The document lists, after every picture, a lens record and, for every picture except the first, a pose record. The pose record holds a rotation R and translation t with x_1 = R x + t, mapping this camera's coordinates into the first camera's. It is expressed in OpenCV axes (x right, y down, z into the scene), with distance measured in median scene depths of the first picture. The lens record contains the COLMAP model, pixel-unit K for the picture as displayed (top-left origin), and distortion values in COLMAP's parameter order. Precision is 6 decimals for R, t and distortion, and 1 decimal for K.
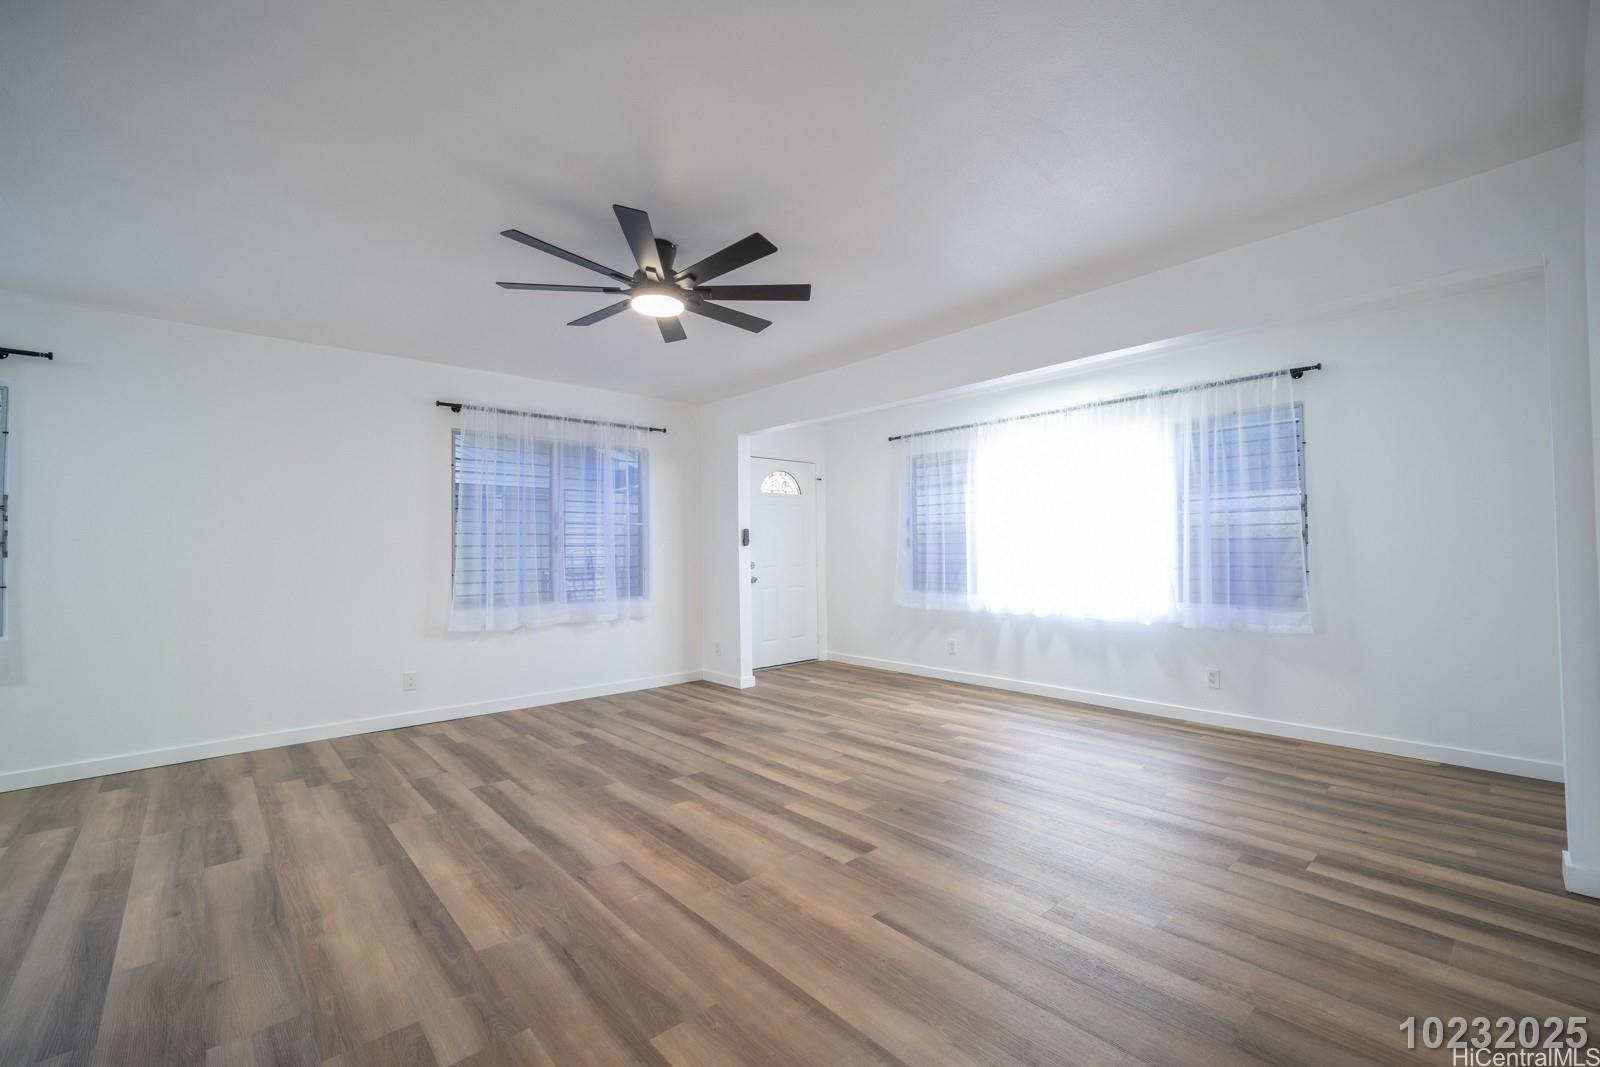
lens RADIAL K [[667.1, 0, 801.1], [0, 667.1, 527.5], [0, 0, 1]] dist [-0.002702, -0.000439]
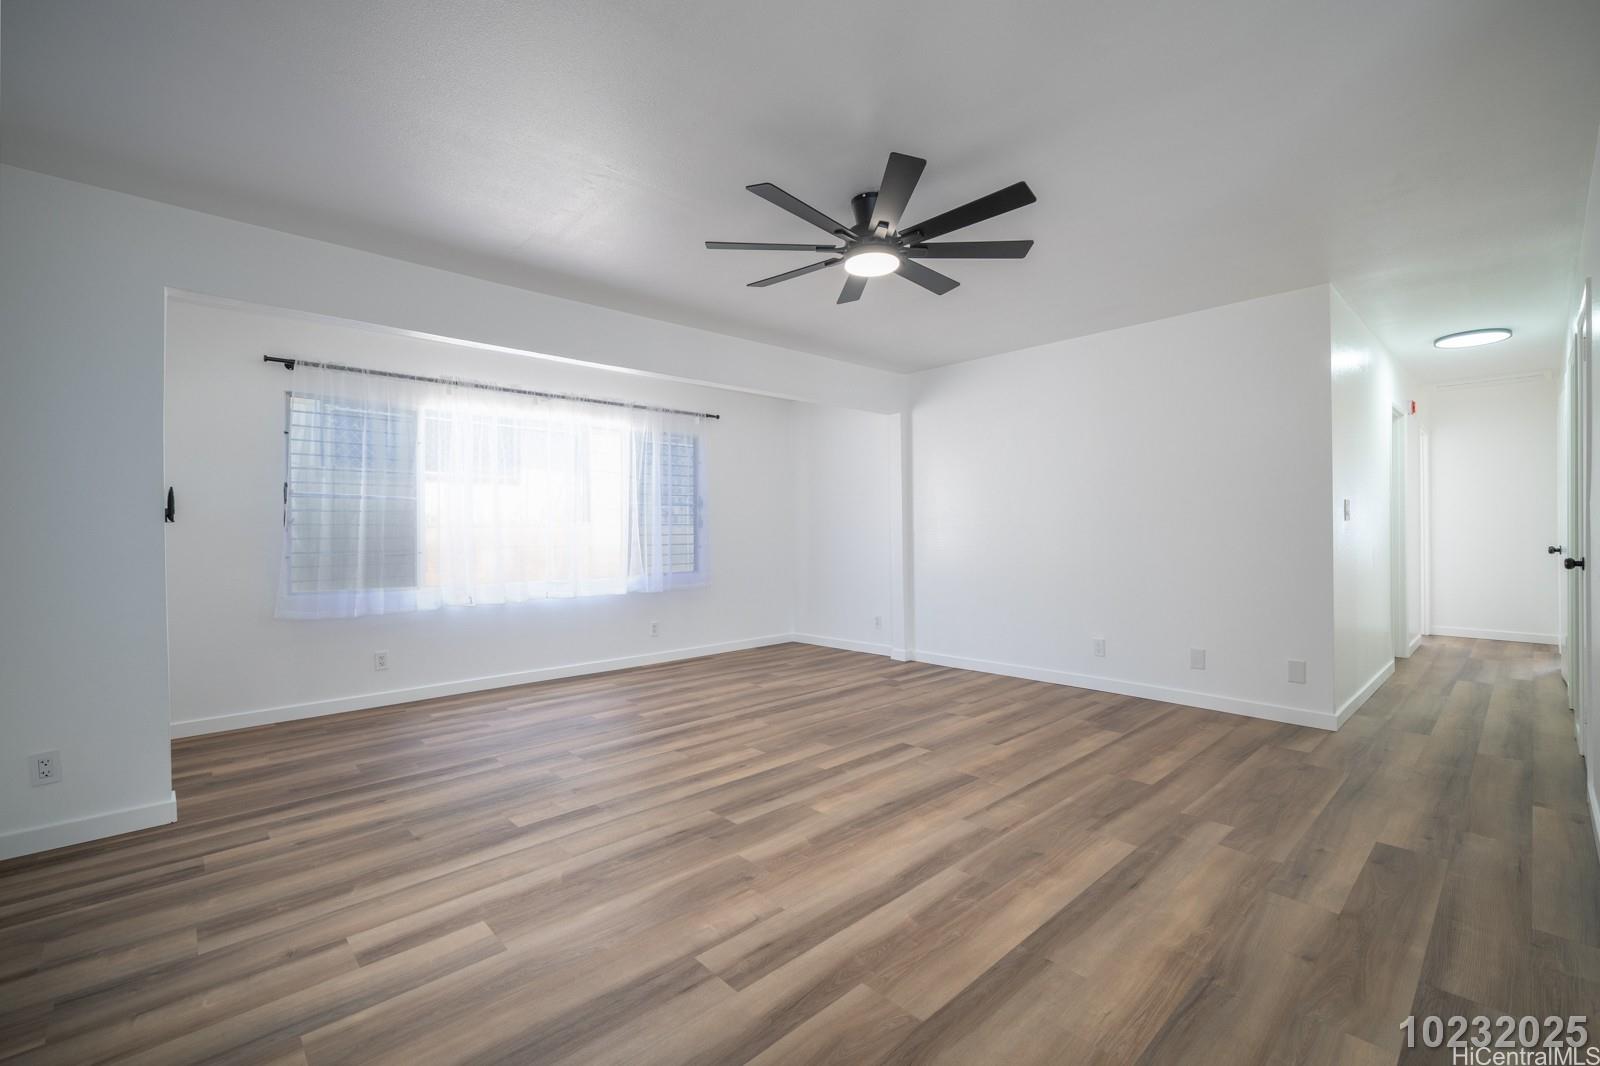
lens RADIAL K [[696.2, 0, 803.4], [0, 696.2, 526.1], [0, 0, 1]] dist [-0.001265, -0.000336]
pose [[-0.025320, 0.015023, 0.999567, -1.180999], [-0.027351, 0.999502, -0.015715, 0.050935], [-0.999305, -0.027737, -0.024896, 1.110767]]
